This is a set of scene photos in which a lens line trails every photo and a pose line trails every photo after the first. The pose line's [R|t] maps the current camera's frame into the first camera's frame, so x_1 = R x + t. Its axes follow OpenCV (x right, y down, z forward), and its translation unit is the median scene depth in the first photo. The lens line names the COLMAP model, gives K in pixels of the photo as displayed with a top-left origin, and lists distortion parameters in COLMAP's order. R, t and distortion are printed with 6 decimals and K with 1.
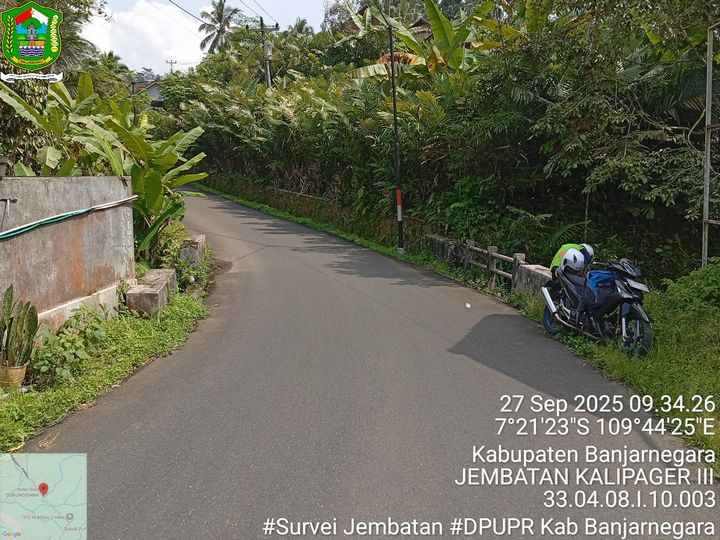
lens RADIAL K [[653.3, 0, 360.0], [0, 653.3, 270.0], [0, 0, 1]] dist [0.131580, -0.332942]
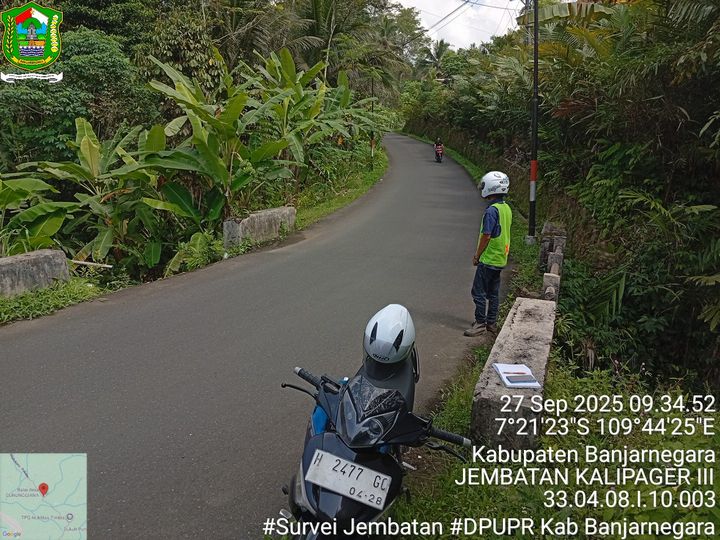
lens RADIAL K [[548.2, 0, 356.0], [0, 548.2, 273.7], [0, 0, 1]] dist [0.137904, -0.342117]
pose [[0.859558, 0.117536, -0.497338, 0.197390], [-0.076153, 0.991785, 0.102774, -0.035119], [0.505332, -0.050467, 0.861448, 0.272505]]
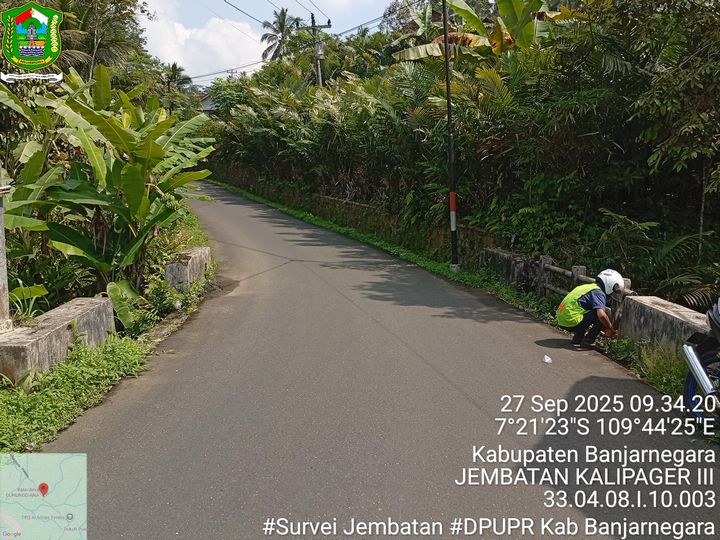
lens RADIAL K [[653.3, 0, 360.0], [0, 653.3, 270.0], [0, 0, 1]] dist [0.131580, -0.332942]
pose [[0.995408, 0.009458, -0.095250, 0.021144], [-0.011059, 0.999806, -0.016294, -0.011068], [0.095077, 0.017273, 0.995320, 0.168259]]
